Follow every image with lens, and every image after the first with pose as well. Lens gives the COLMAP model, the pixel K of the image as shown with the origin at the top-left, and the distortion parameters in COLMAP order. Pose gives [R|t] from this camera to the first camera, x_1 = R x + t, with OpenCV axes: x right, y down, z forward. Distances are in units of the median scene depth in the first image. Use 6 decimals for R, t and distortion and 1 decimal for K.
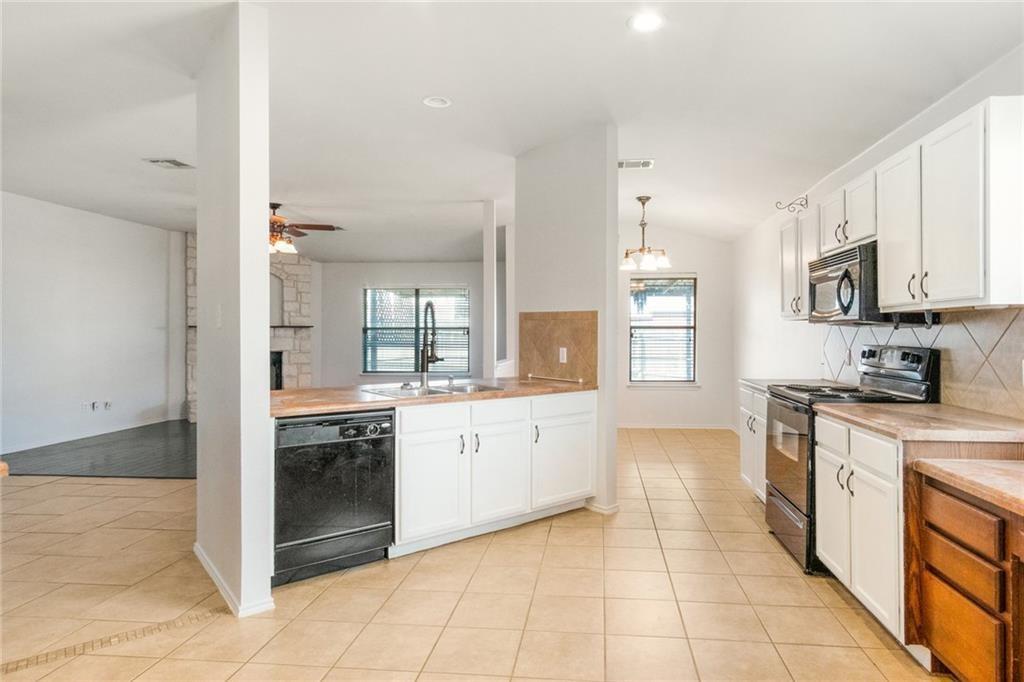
lens RADIAL K [[606.3, 0, 519.4], [0, 606.3, 336.7], [0, 0, 1]] dist [0.003154, -0.000295]
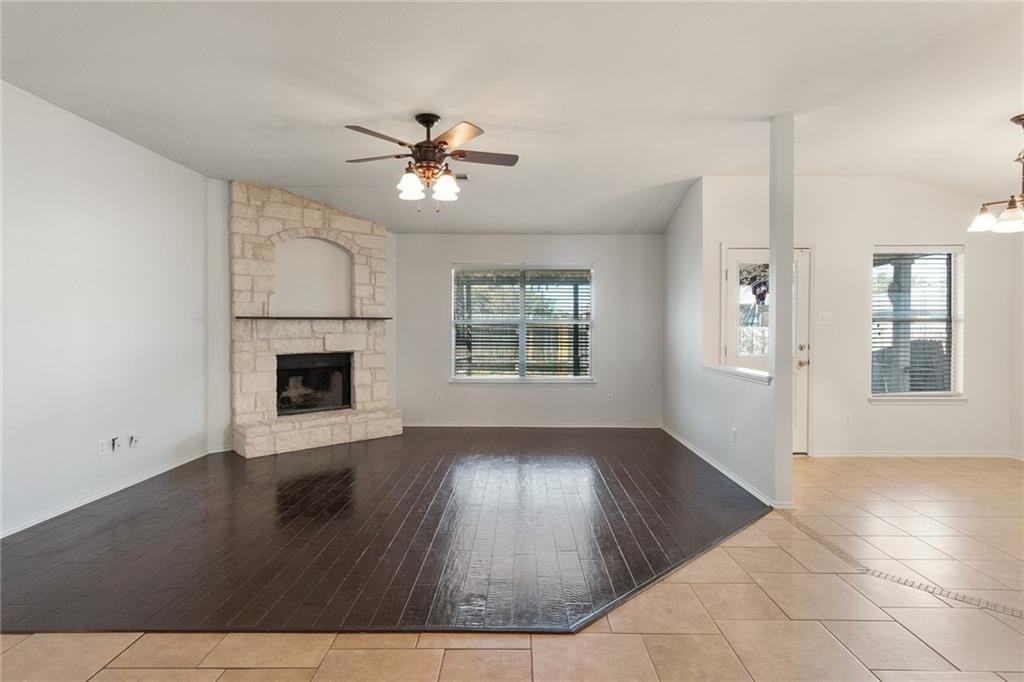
lens RADIAL K [[572.8, 0, 509.2], [0, 572.8, 340.4], [0, 0, 1]] dist [-0.003024, 0.000287]
pose [[0.994459, -0.004759, 0.105020, -0.302871], [0.003210, 0.999884, 0.014910, 0.000421], [-0.105079, -0.014491, 0.994358, 0.317634]]
